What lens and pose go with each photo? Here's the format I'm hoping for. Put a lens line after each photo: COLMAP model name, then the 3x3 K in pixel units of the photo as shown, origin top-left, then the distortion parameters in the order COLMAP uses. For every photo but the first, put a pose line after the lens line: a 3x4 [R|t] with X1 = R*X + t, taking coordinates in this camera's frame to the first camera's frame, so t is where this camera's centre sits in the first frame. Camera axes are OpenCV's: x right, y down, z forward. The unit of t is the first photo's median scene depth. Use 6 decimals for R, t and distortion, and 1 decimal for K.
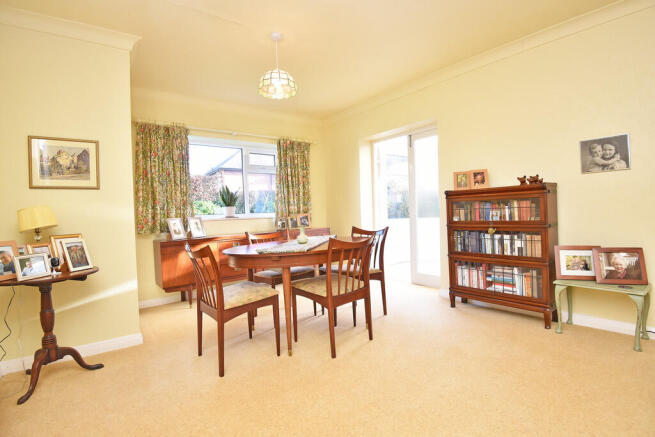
lens RADIAL K [[318.8, 0, 329.9], [0, 318.8, 218.6], [0, 0, 1]] dist [-0.002018, -0.000701]
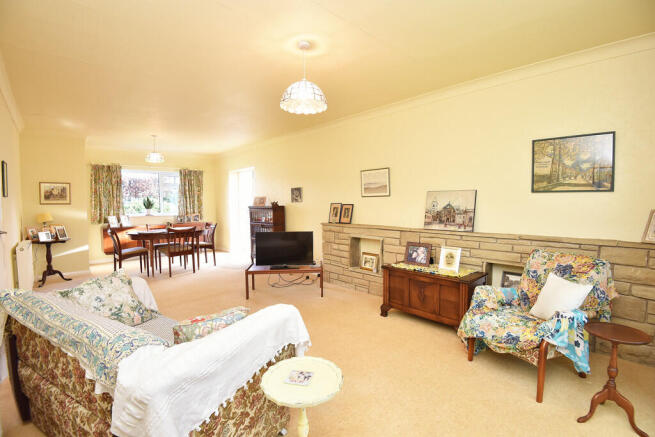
lens RADIAL K [[314.0, 0, 325.2], [0, 314.0, 218.4], [0, 0, 1]] dist [-0.003836, -0.000014]
pose [[0.997560, 0.023366, 0.065787, 0.655336], [-0.025095, 0.999358, 0.025588, -0.066214], [-0.065147, -0.027177, 0.997506, -0.938774]]
